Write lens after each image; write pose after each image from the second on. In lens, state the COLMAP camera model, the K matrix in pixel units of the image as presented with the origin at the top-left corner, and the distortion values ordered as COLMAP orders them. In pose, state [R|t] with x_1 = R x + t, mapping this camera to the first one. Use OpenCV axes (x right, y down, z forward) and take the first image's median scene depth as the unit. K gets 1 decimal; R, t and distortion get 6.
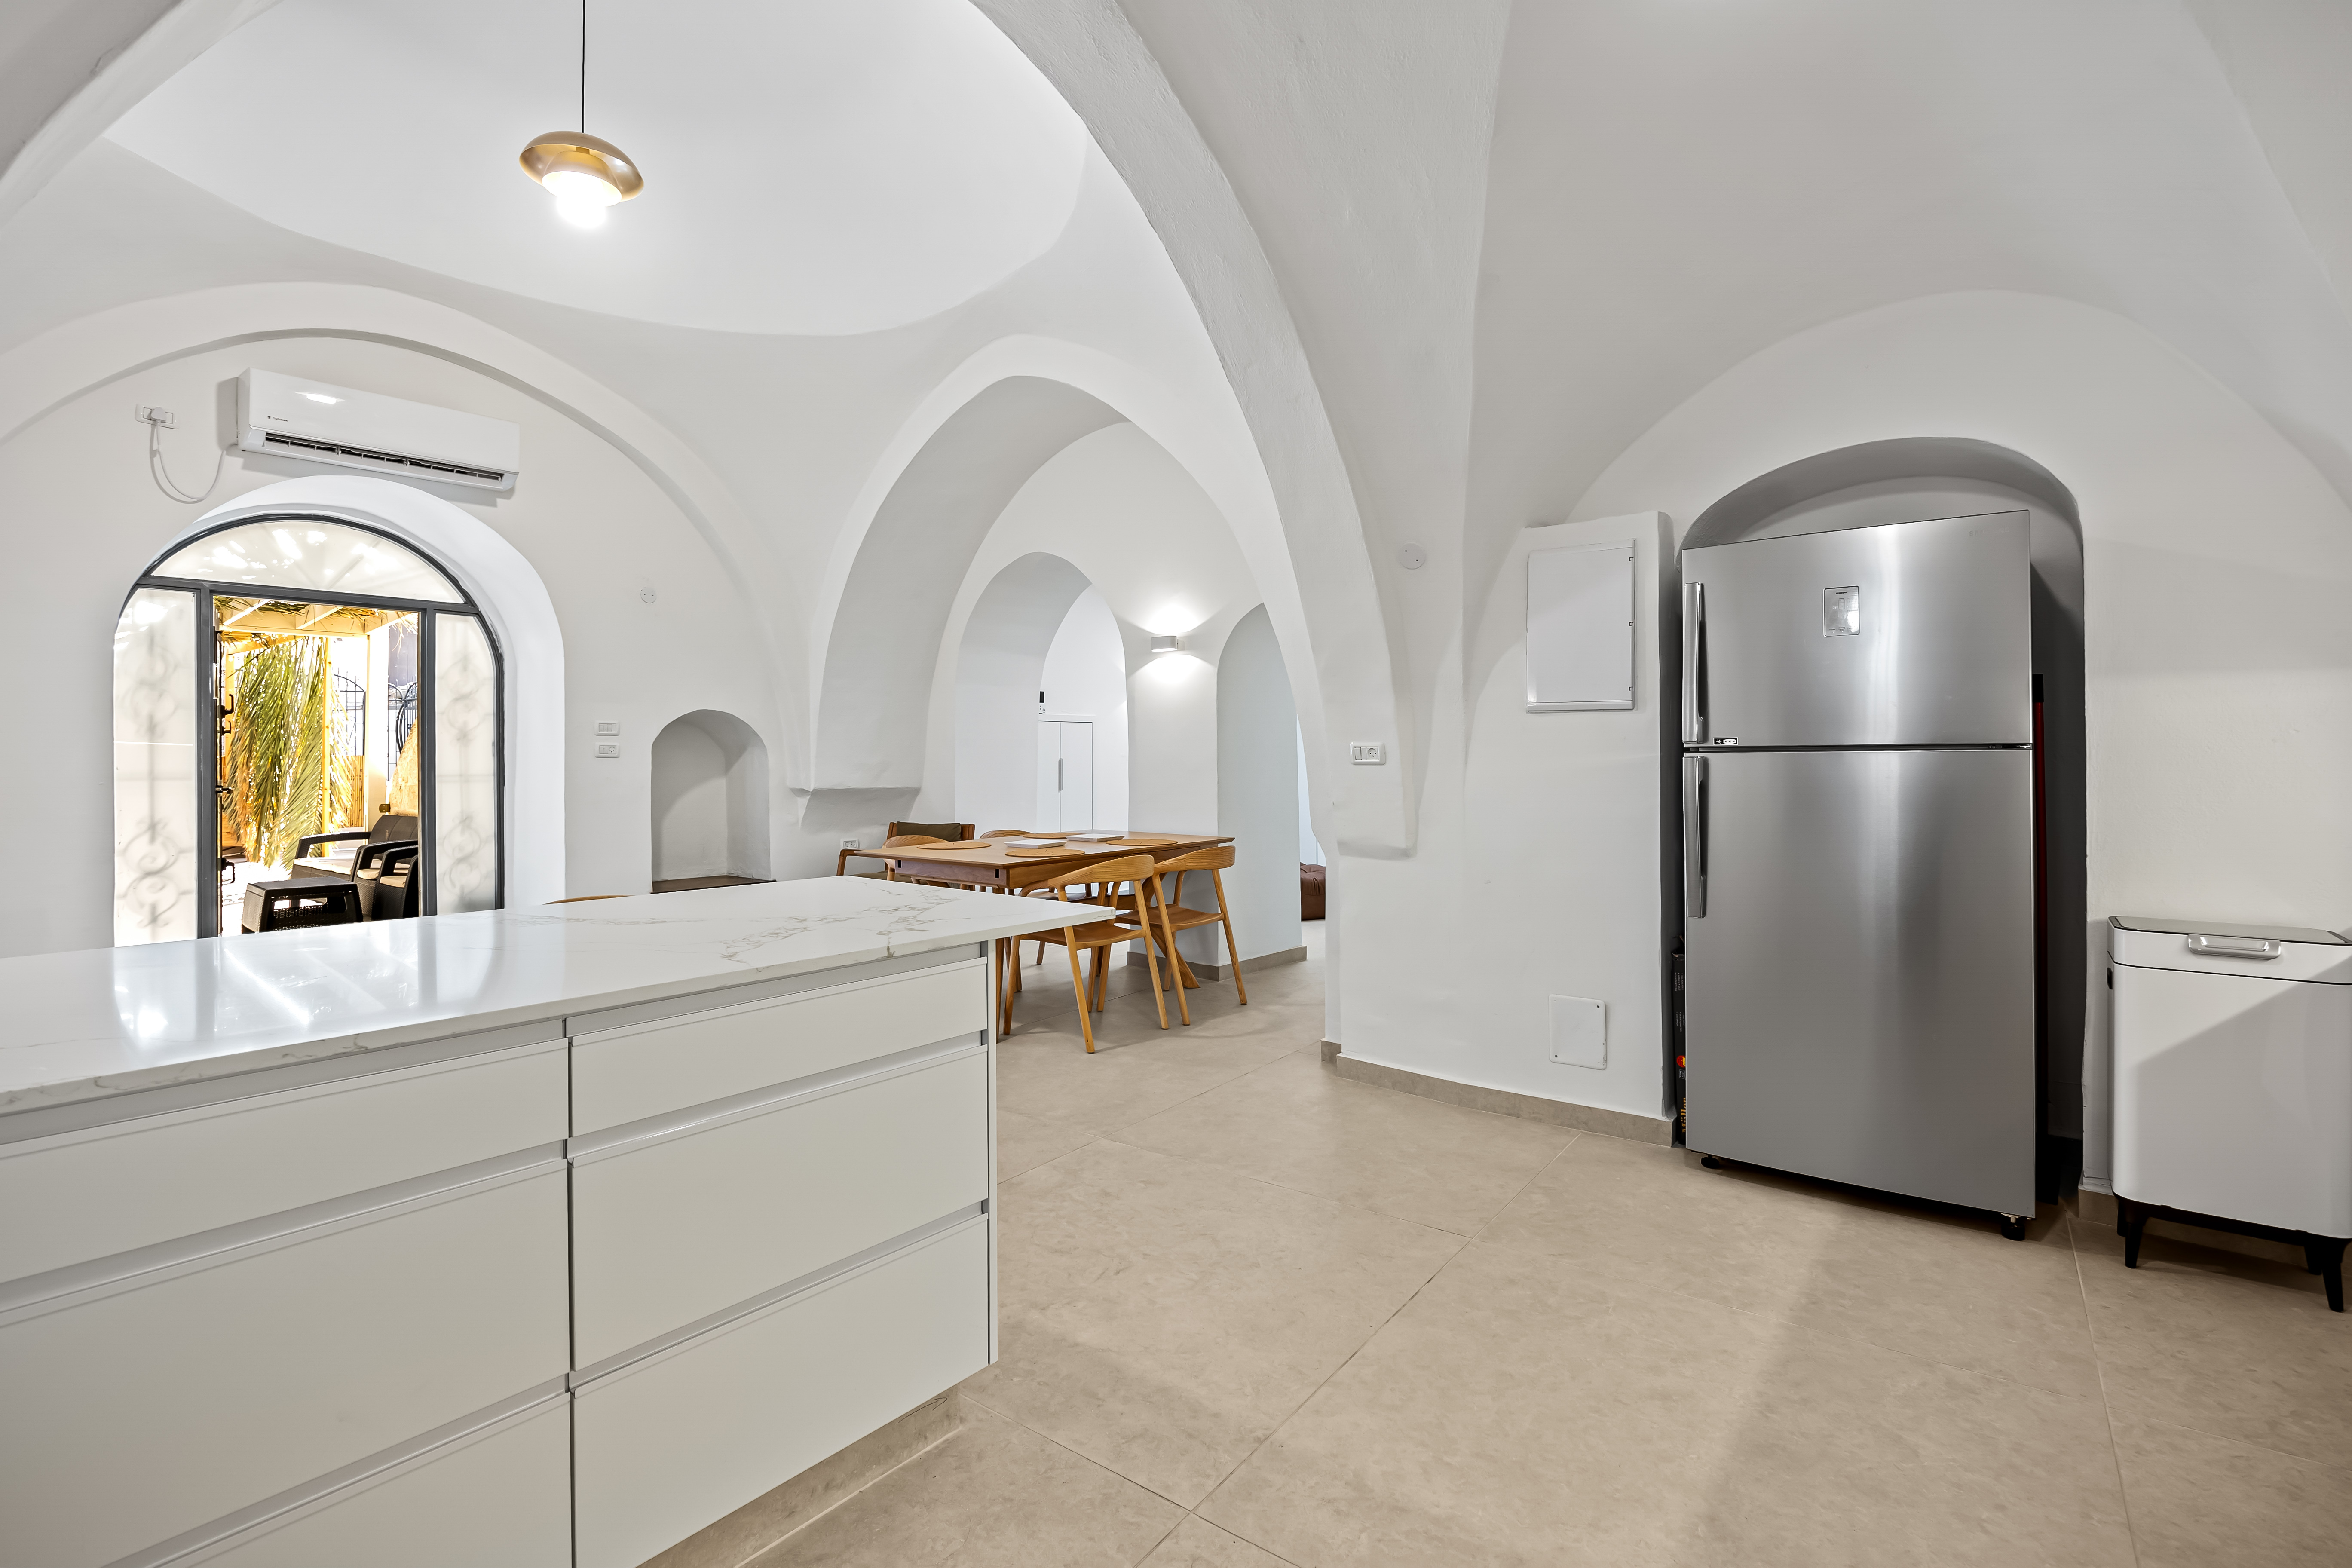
lens RADIAL K [[1123.8, 0, 1174.2], [0, 1123.8, 765.9], [0, 0, 1]] dist [0.000837, -0.000092]
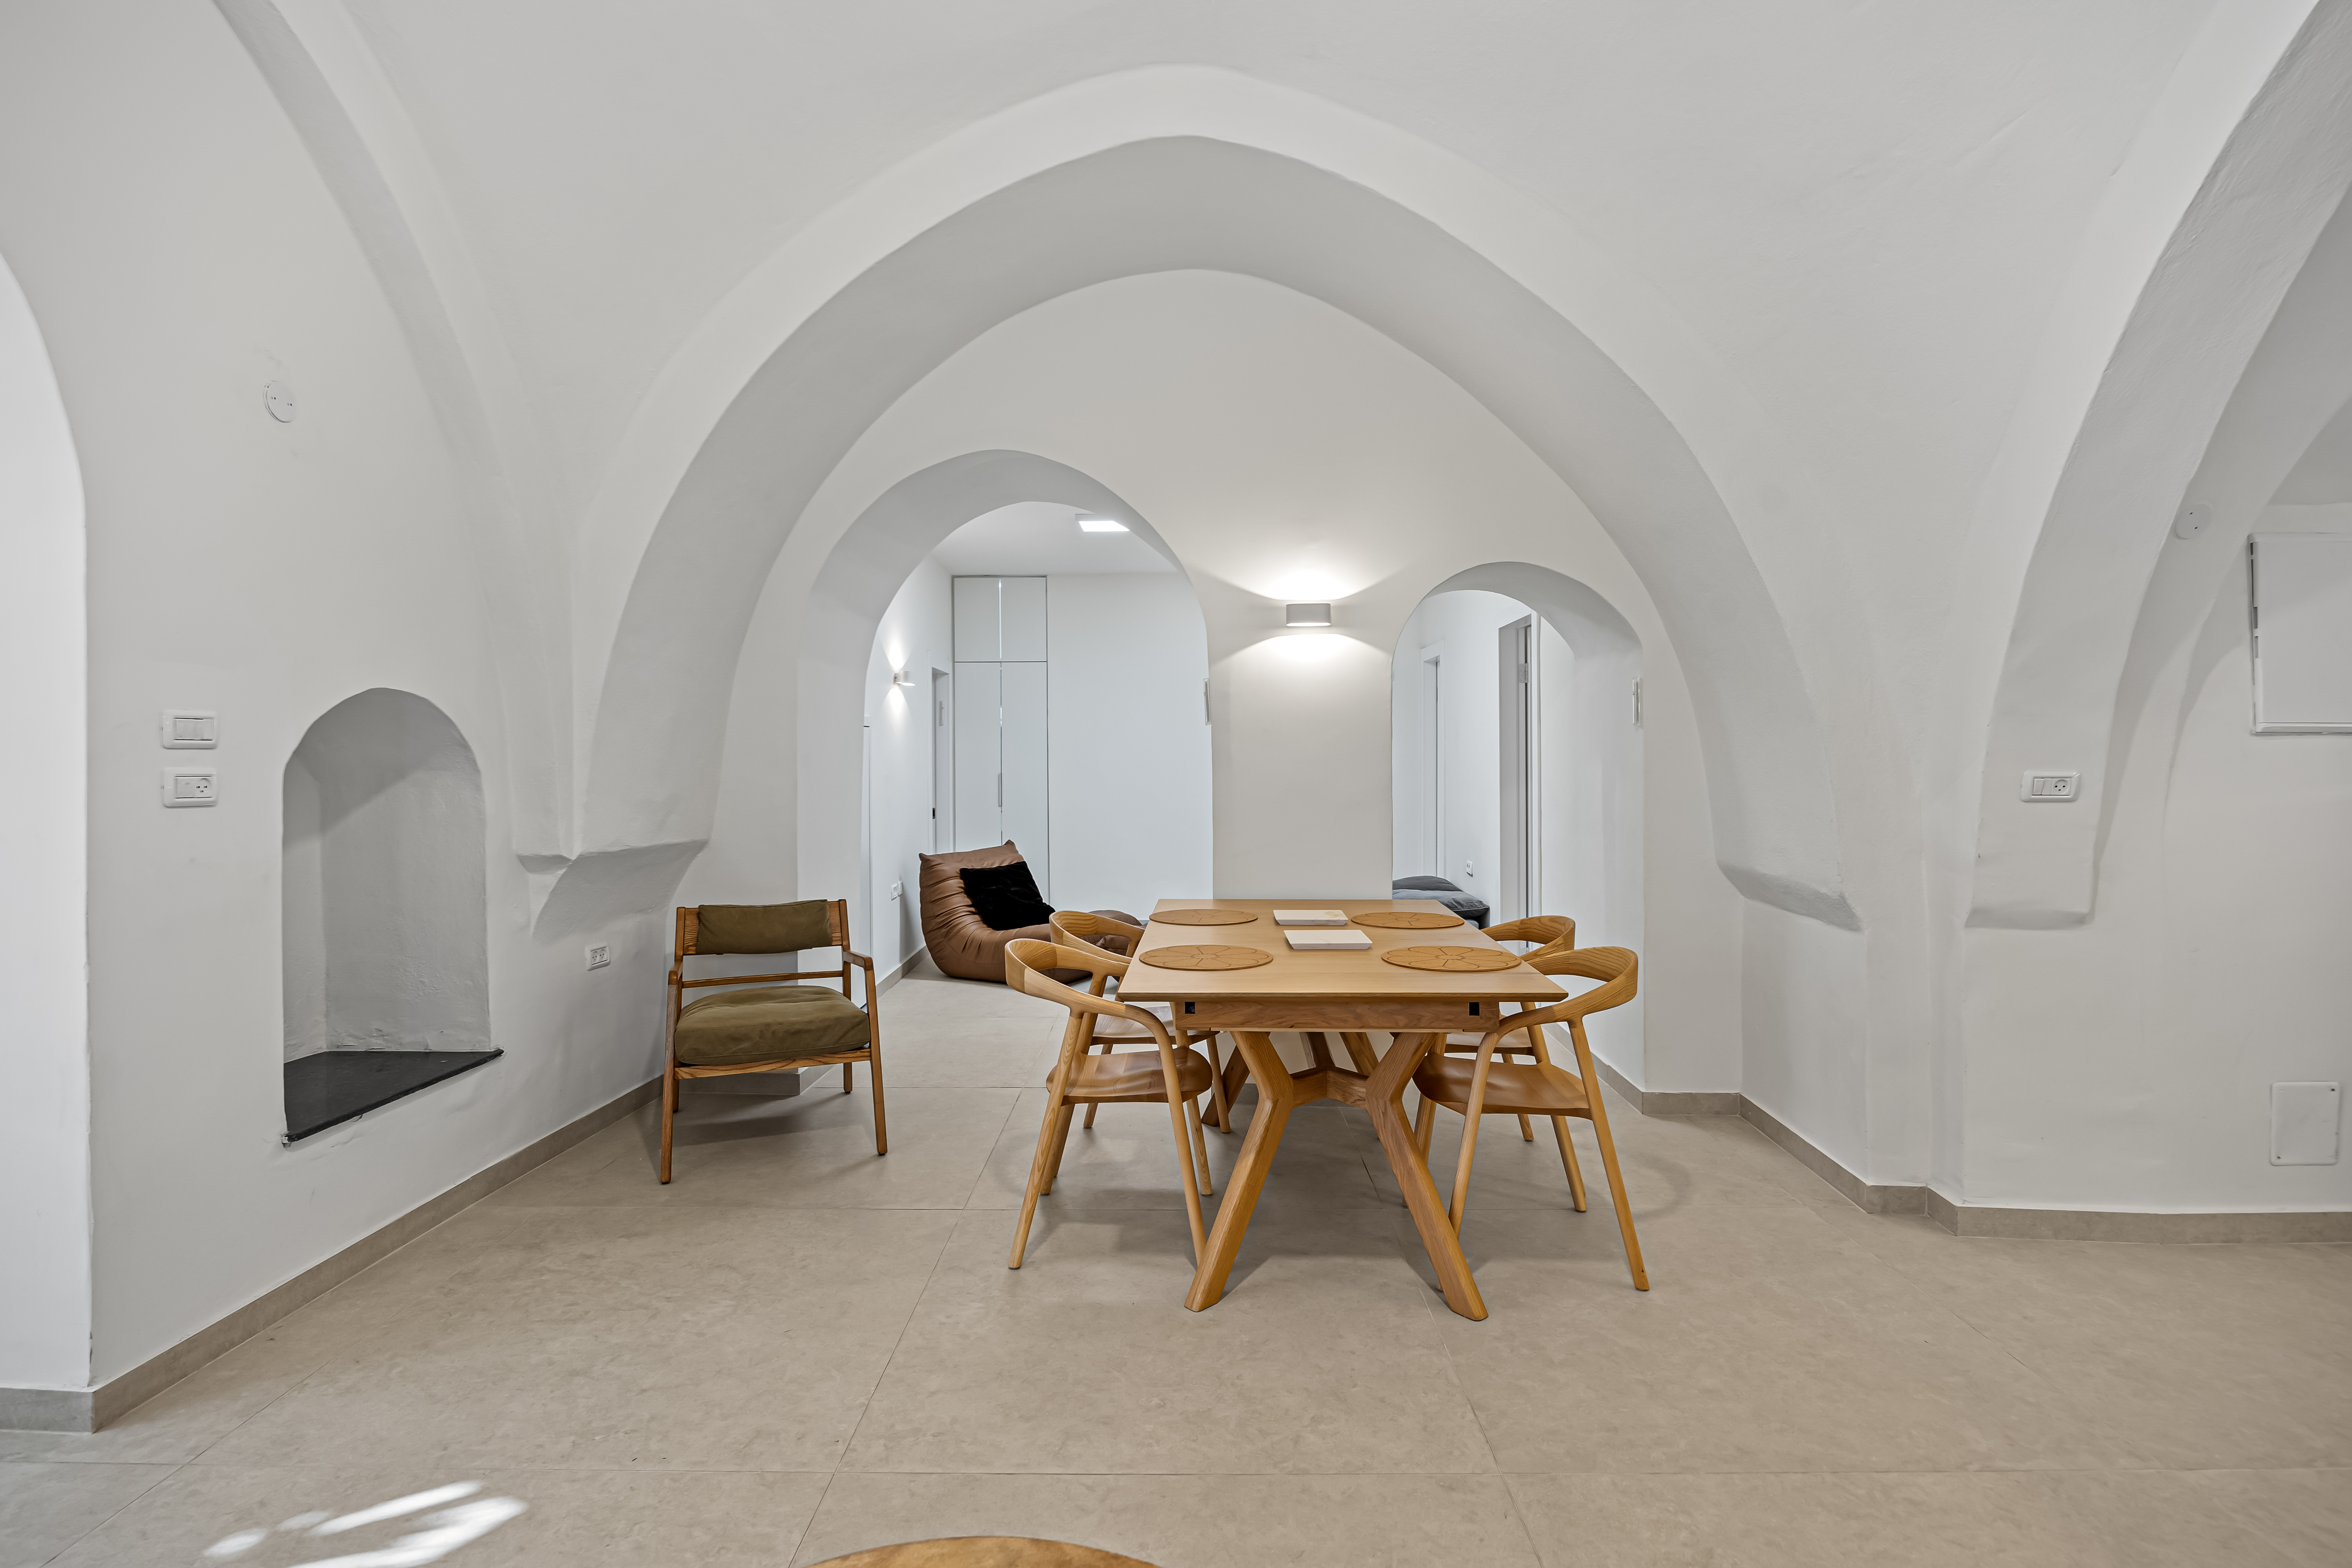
lens RADIAL K [[1165.8, 0, 1179.8], [0, 1165.8, 773.0], [0, 0, 1]] dist [-0.024727, 0.000002]
pose [[0.806023, -0.007296, 0.591839, -0.470933], [0.008306, 0.999965, 0.001017, -0.016721], [-0.591825, 0.004096, 0.806056, 0.483839]]
